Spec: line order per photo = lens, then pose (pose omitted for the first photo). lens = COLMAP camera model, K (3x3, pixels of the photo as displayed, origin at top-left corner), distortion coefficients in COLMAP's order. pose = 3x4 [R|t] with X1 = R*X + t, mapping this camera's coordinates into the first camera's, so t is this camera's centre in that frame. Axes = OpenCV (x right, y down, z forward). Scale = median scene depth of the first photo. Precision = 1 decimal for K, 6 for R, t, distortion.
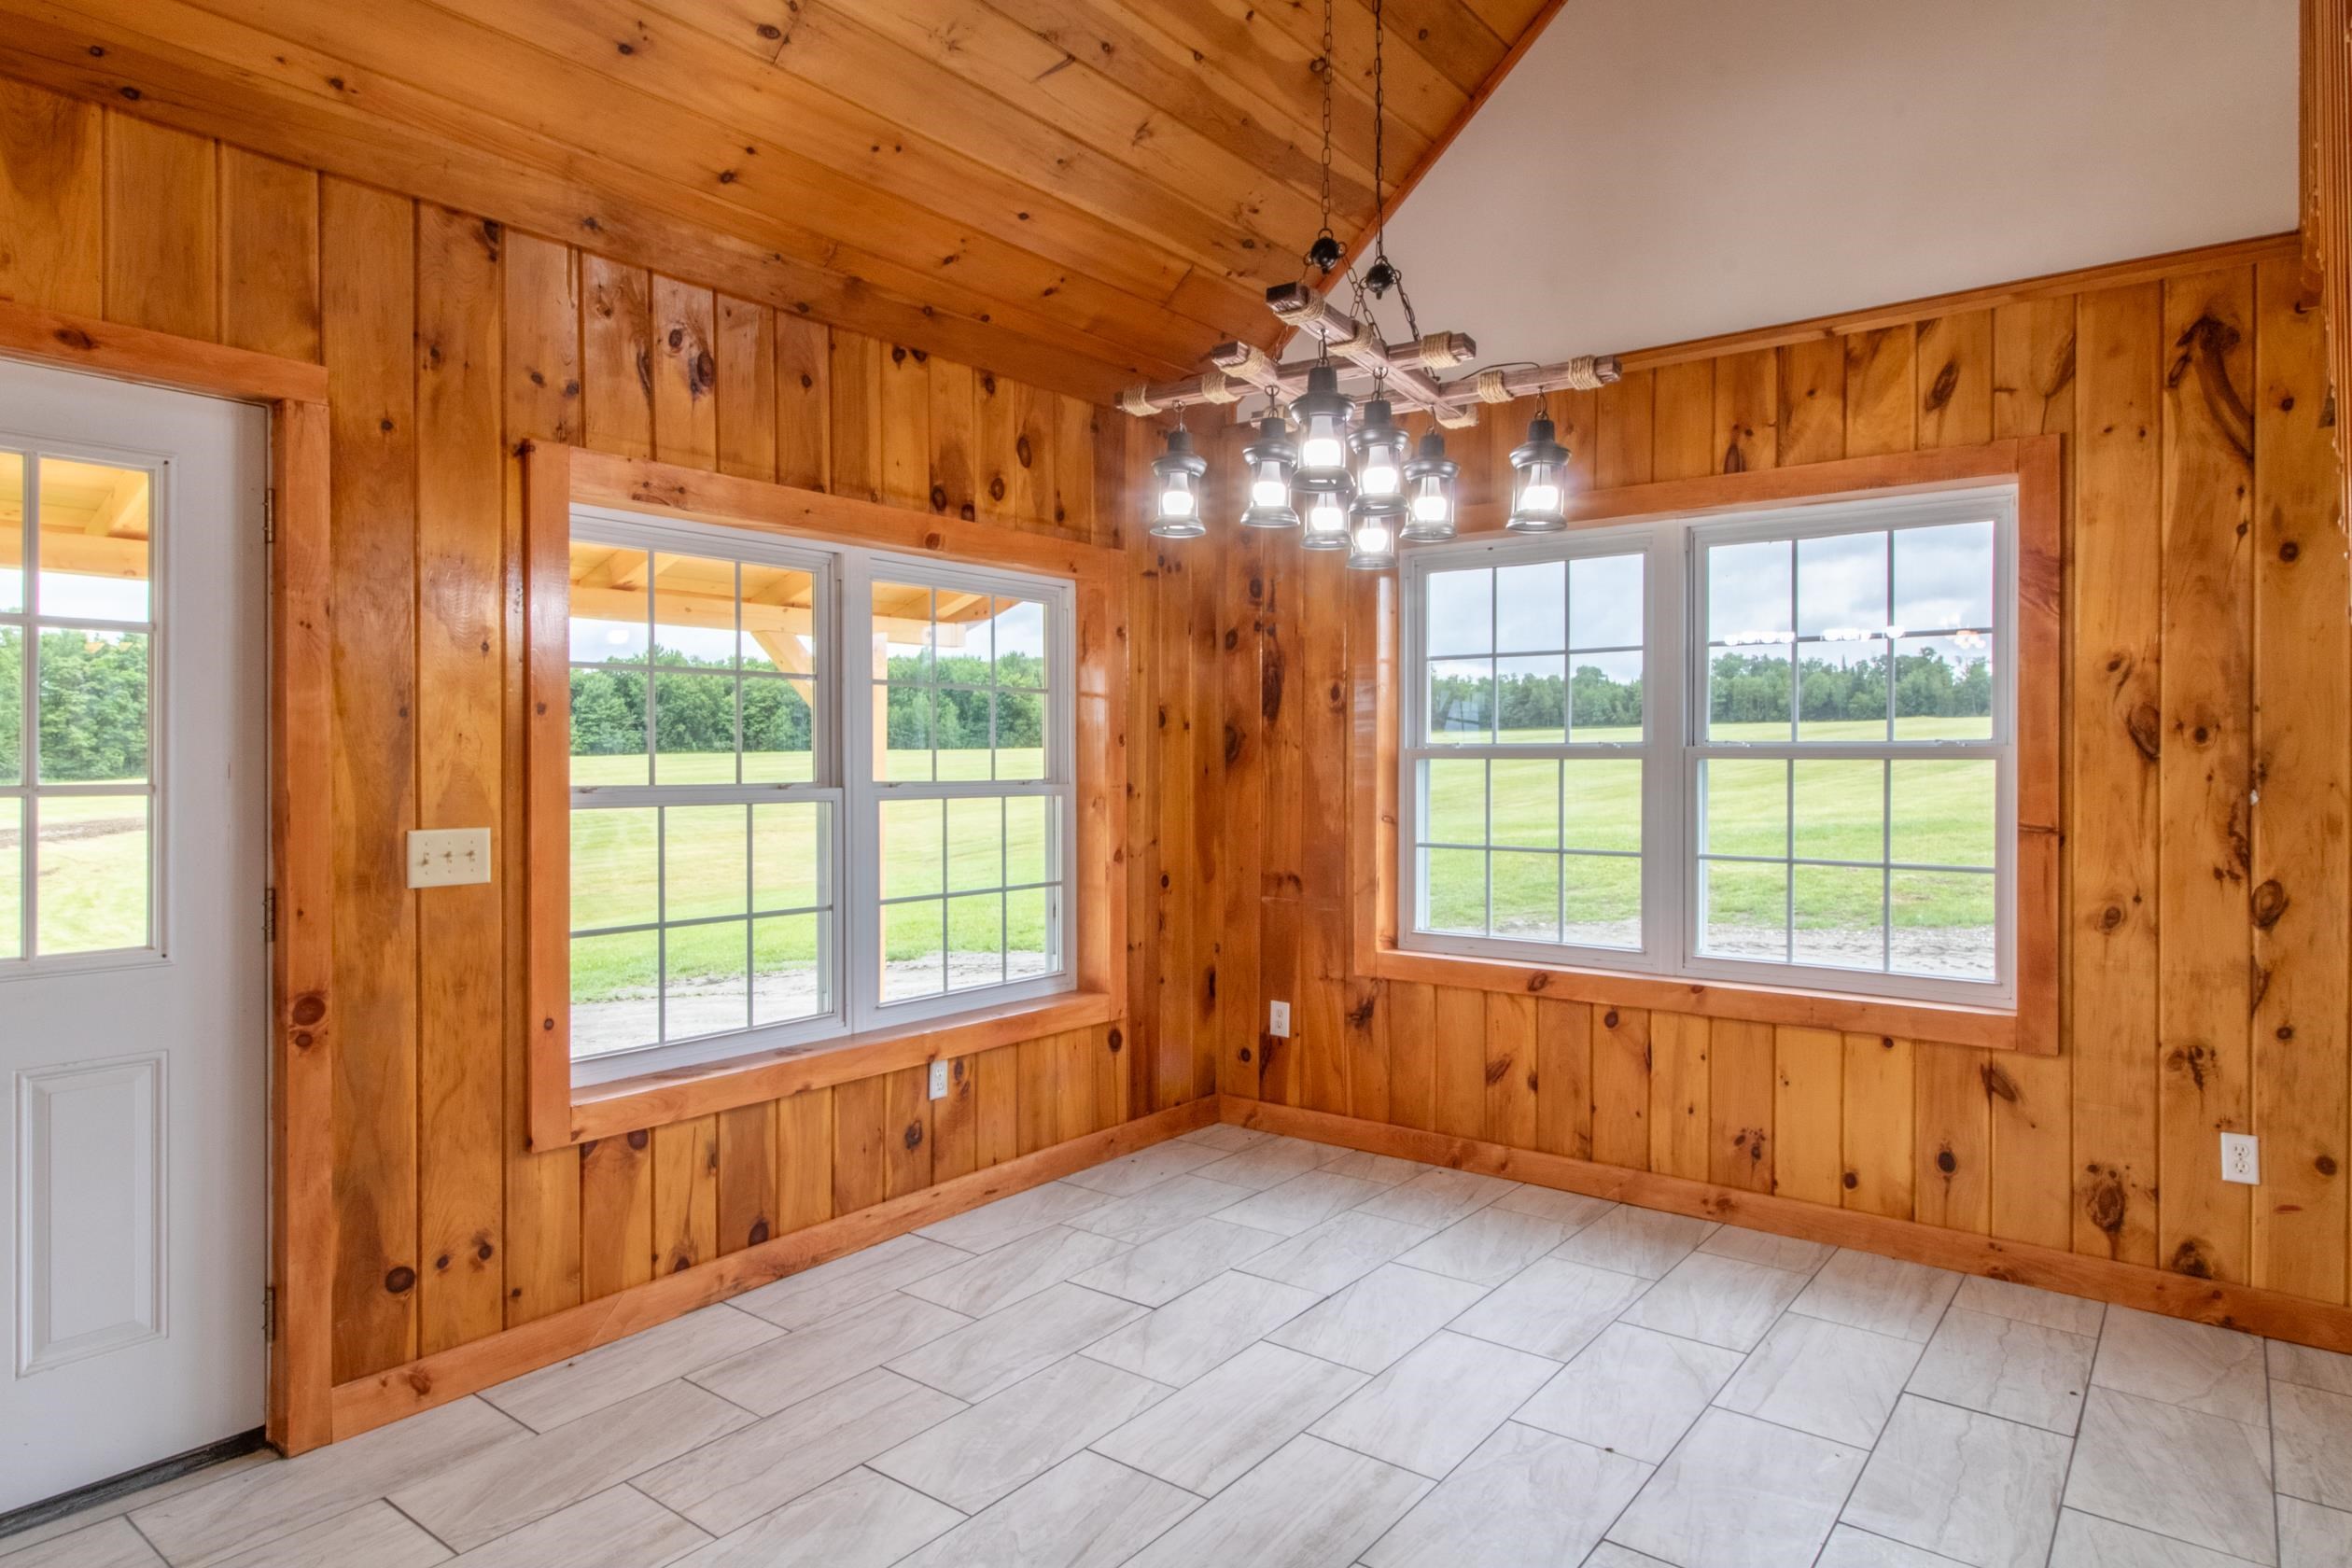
lens RADIAL K [[1350.8, 0, 1182.1], [0, 1350.8, 757.4], [0, 0, 1]] dist [-0.002229, -0.000679]
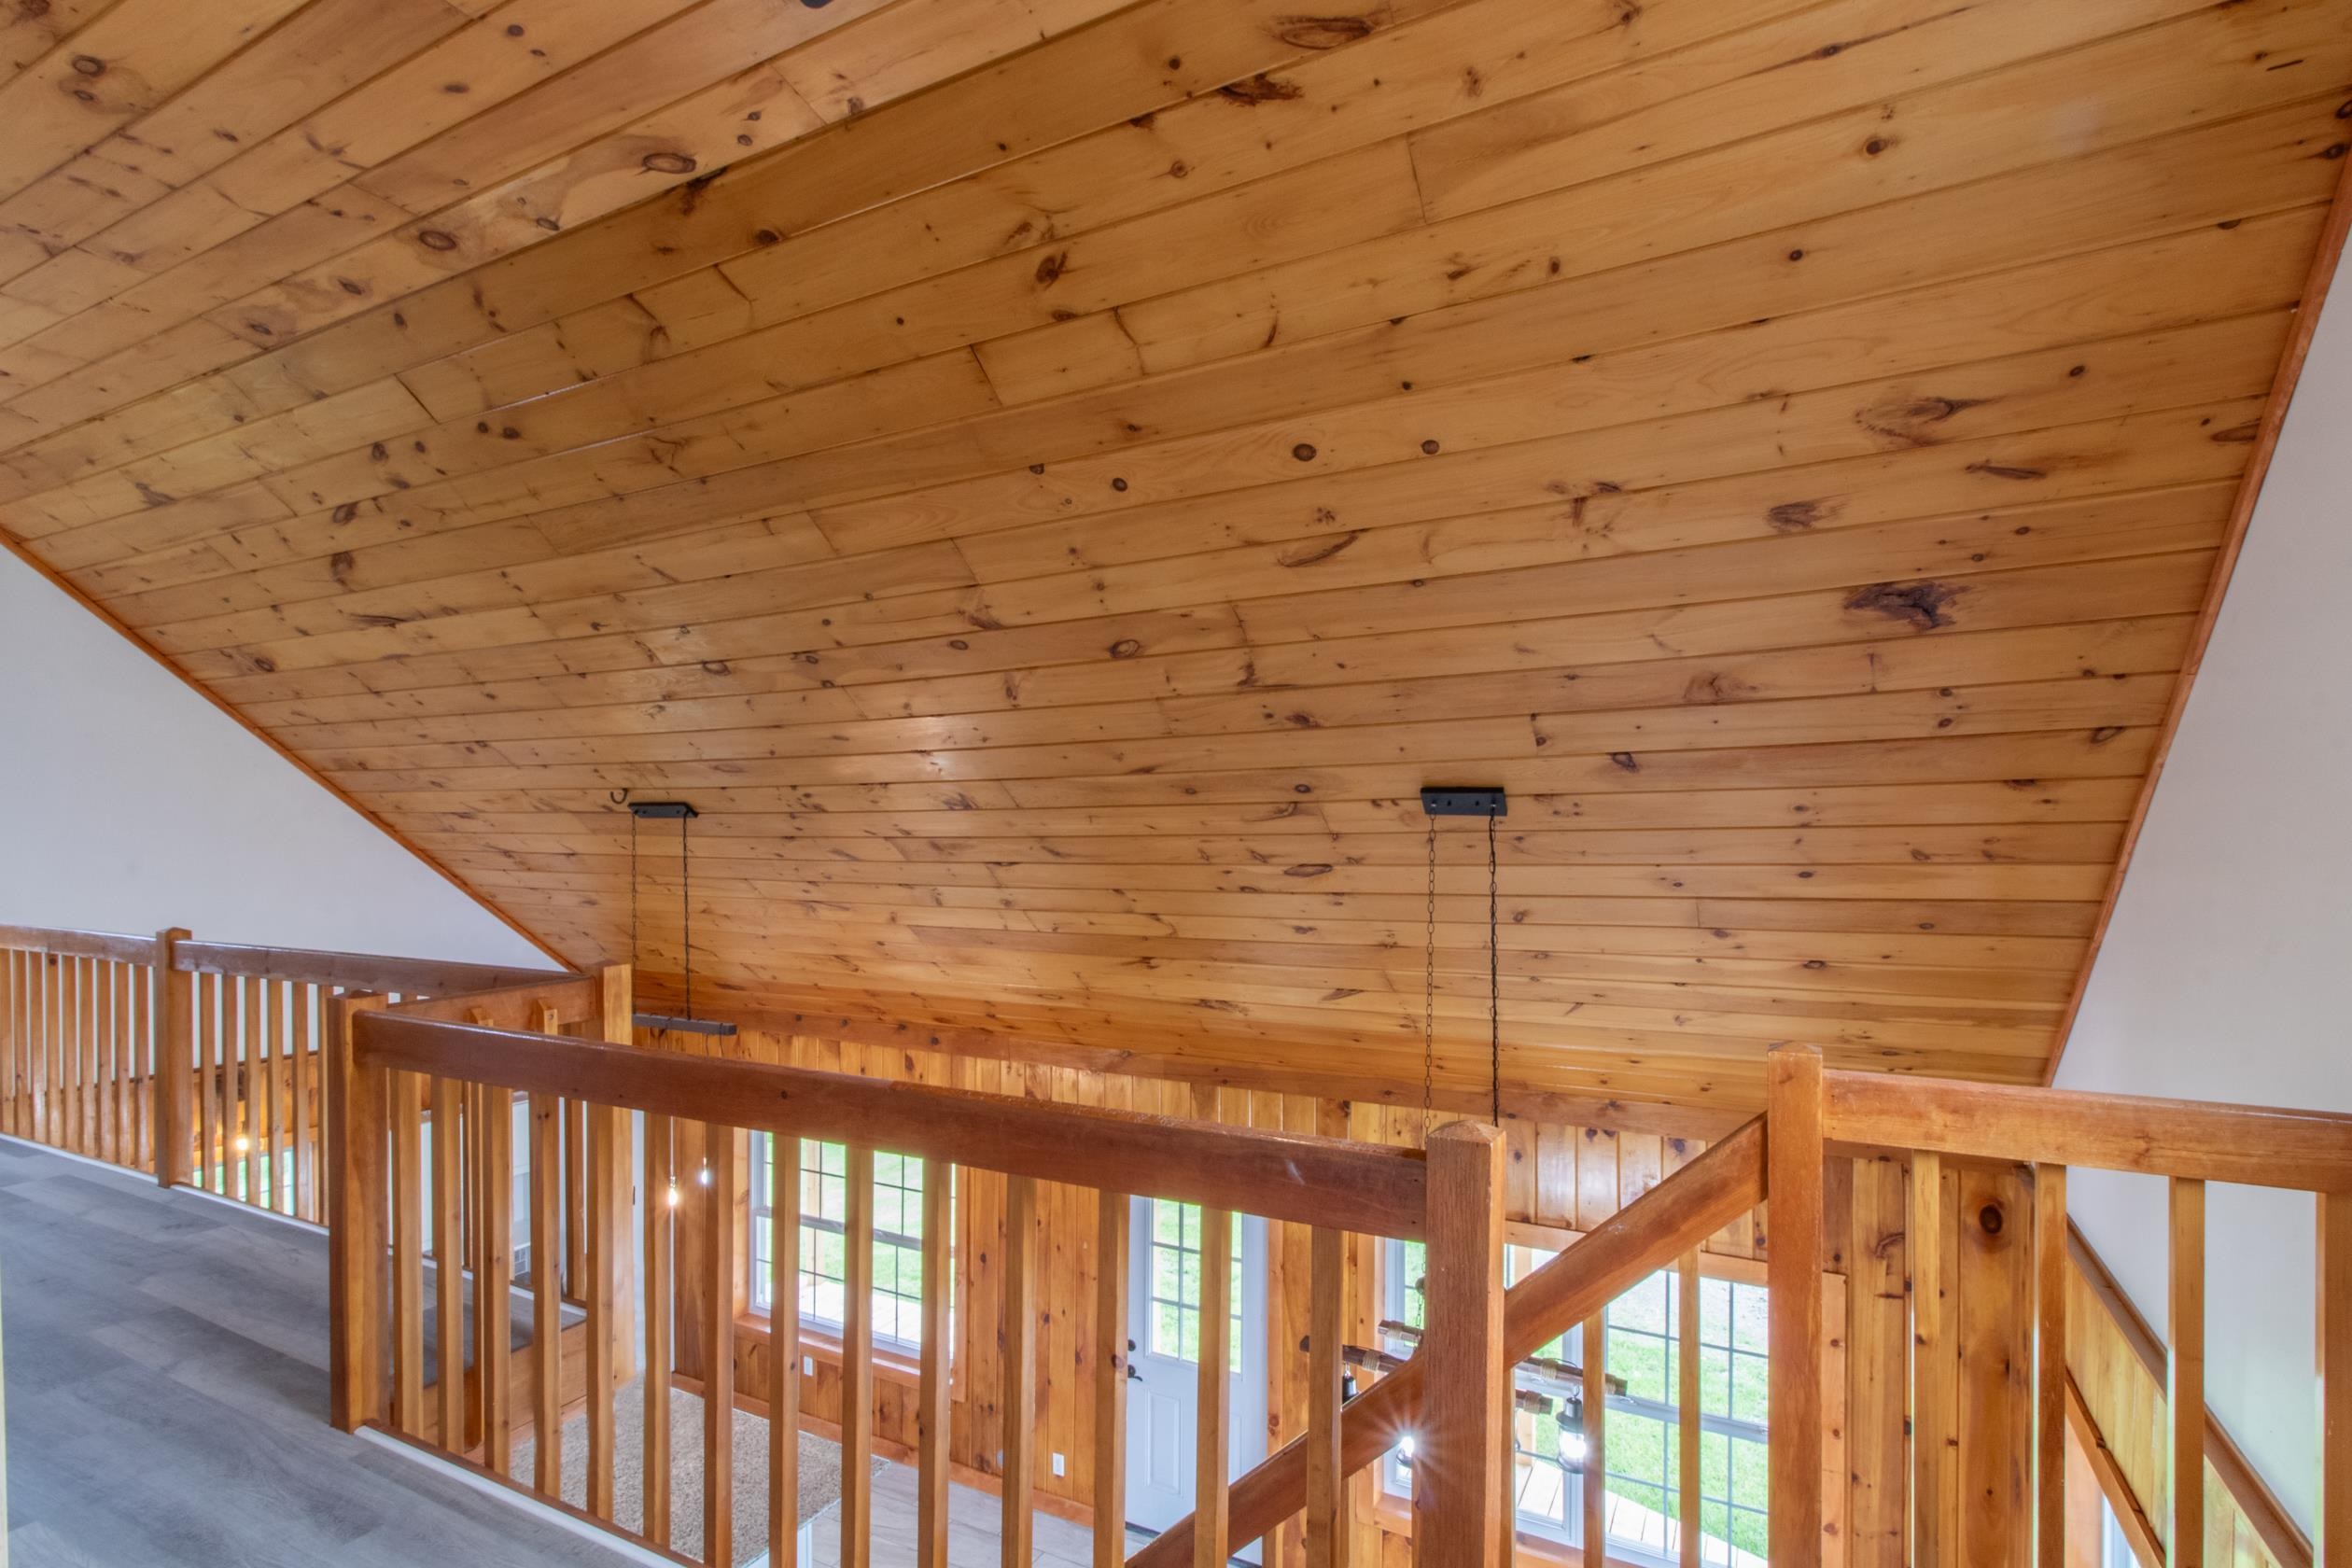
lens RADIAL K [[1103.9, 0, 1197.6], [0, 1103.9, 840.8], [0, 0, 1]] dist [0.000153, 0.001552]
pose [[0.184009, 0.014431, -0.982819, 1.020046], [0.002138, 0.999884, 0.015081, -0.702534], [0.982922, -0.004876, 0.183957, 0.346539]]
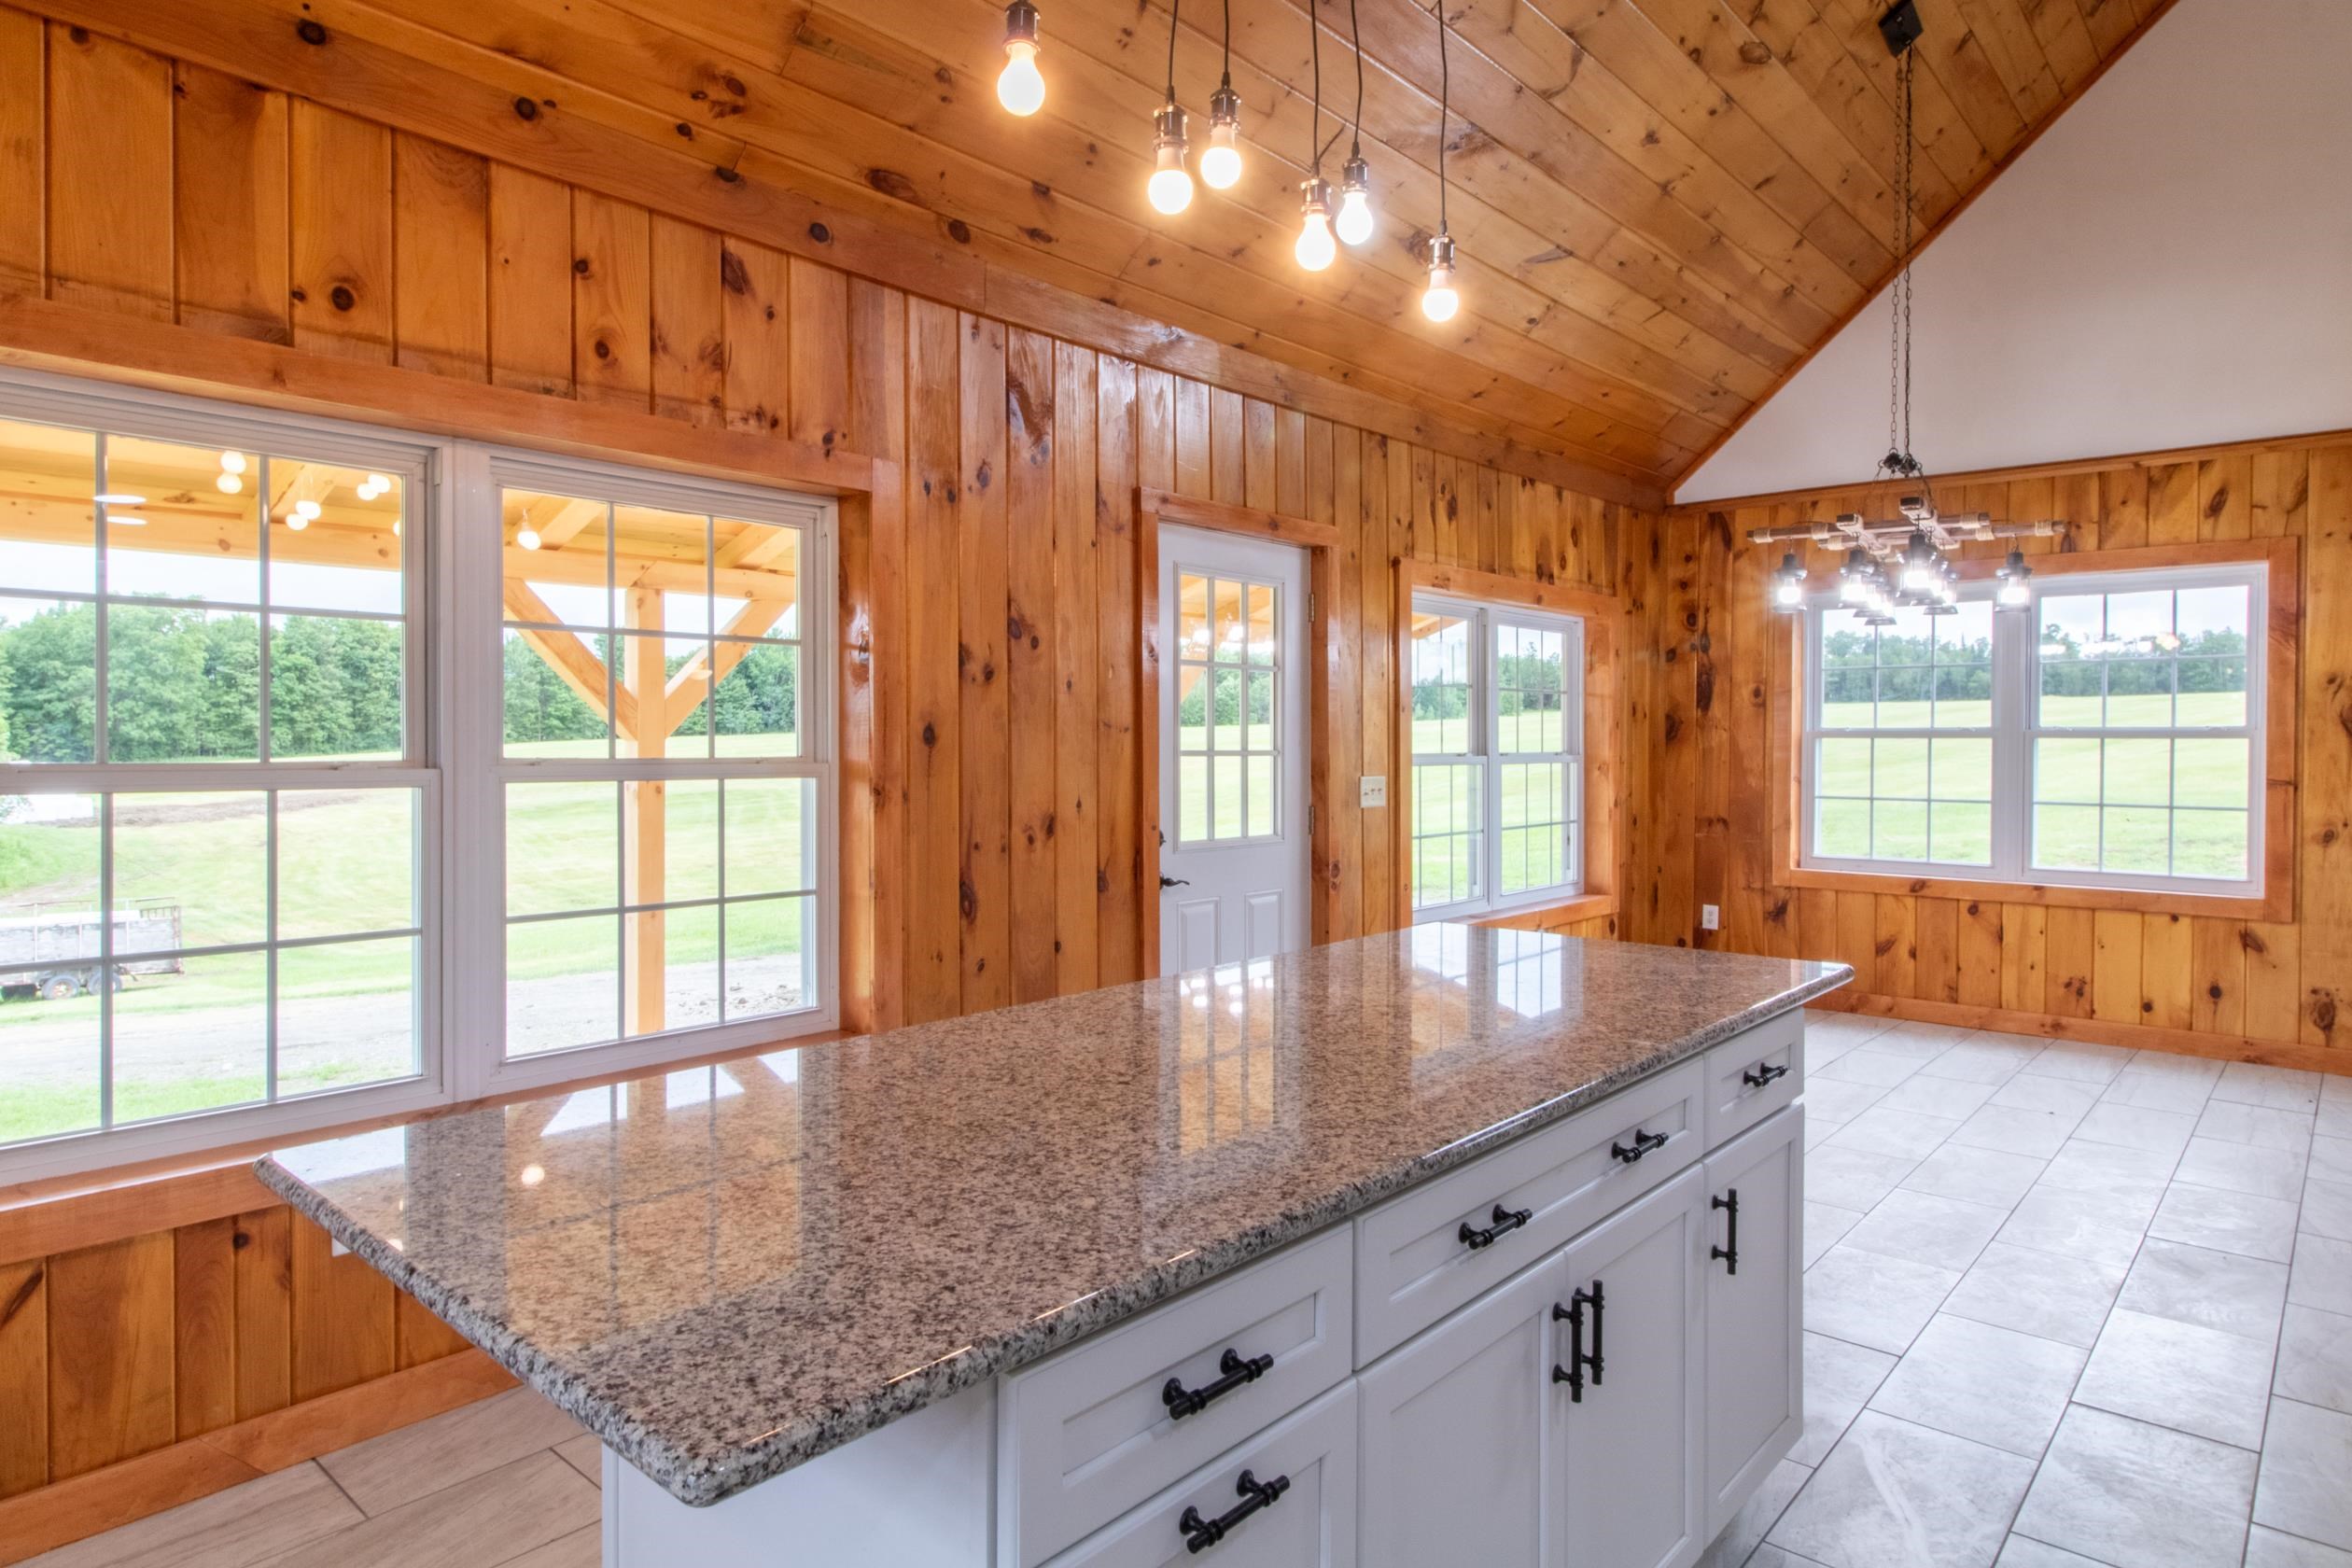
lens RADIAL K [[1350.8, 0, 1188.6], [0, 1350.8, 754.5], [0, 0, 1]] dist [-0.002229, -0.000679]
pose [[0.997887, 0.002409, -0.064929, -0.536793], [-0.001609, 0.999922, 0.012380, 0.002022], [0.064954, -0.012249, 0.997813, -0.659928]]
